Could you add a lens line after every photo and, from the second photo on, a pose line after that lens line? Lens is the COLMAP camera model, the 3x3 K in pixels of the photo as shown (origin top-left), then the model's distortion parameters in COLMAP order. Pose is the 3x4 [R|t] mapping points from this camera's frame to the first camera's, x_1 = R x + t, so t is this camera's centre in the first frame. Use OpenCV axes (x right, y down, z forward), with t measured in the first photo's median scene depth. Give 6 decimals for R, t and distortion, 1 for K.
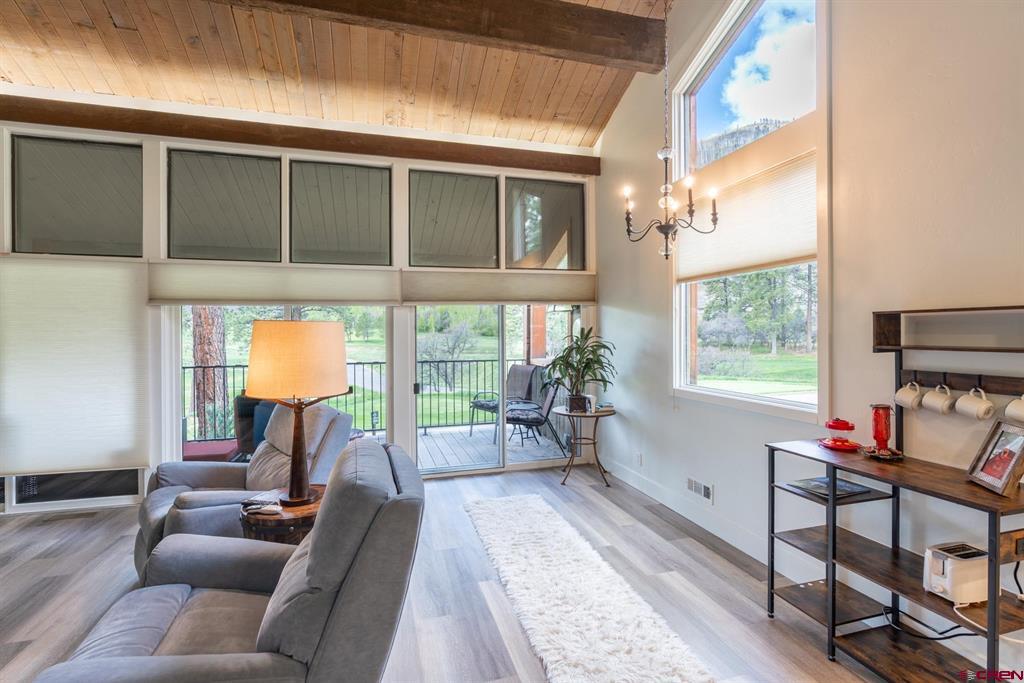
lens RADIAL K [[452.9, 0, 480.6], [0, 452.9, 341.7], [0, 0, 1]] dist [-0.012235, 0.000703]
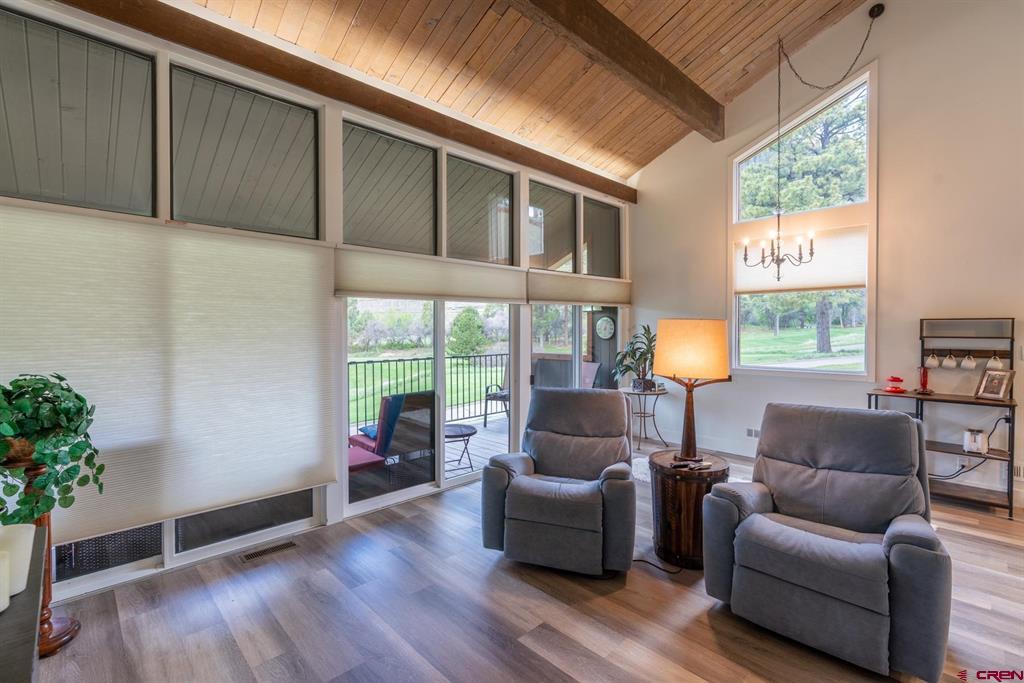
lens RADIAL K [[471.7, 0, 483.2], [0, 471.7, 342.5], [0, 0, 1]] dist [-0.008563, 0.000486]
pose [[0.881668, -0.010561, 0.471753, -0.906467], [0.006221, 0.999923, 0.010759, 0.000709], [-0.471830, -0.006551, 0.881665, 0.054855]]
